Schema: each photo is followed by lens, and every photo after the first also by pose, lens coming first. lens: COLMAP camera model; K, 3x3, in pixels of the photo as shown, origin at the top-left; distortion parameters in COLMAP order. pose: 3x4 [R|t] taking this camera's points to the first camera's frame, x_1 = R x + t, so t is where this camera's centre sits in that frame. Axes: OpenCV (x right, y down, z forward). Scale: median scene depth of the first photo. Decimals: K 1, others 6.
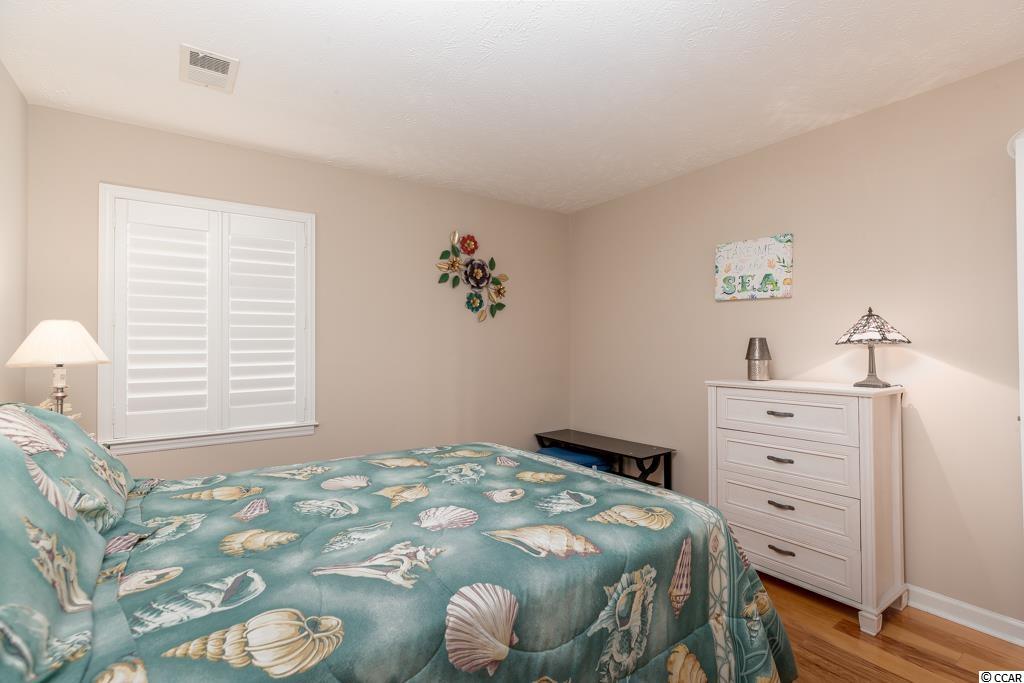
lens RADIAL K [[474.4, 0, 510.3], [0, 474.4, 342.1], [0, 0, 1]] dist [-0.012748, 0.001839]
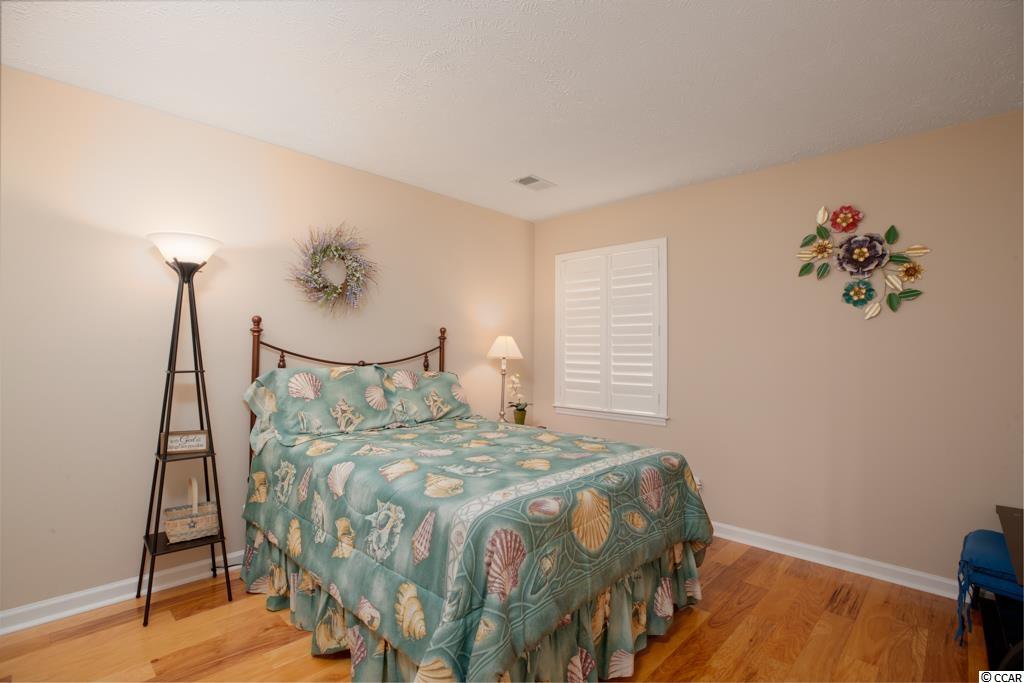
lens RADIAL K [[474.4, 0, 509.6], [0, 474.4, 343.4], [0, 0, 1]] dist [-0.012748, 0.001839]
pose [[0.192029, -0.006193, -0.981370, 0.552291], [-0.002400, 0.999974, -0.006780, -0.000272], [0.981386, 0.003658, 0.192009, 0.335137]]
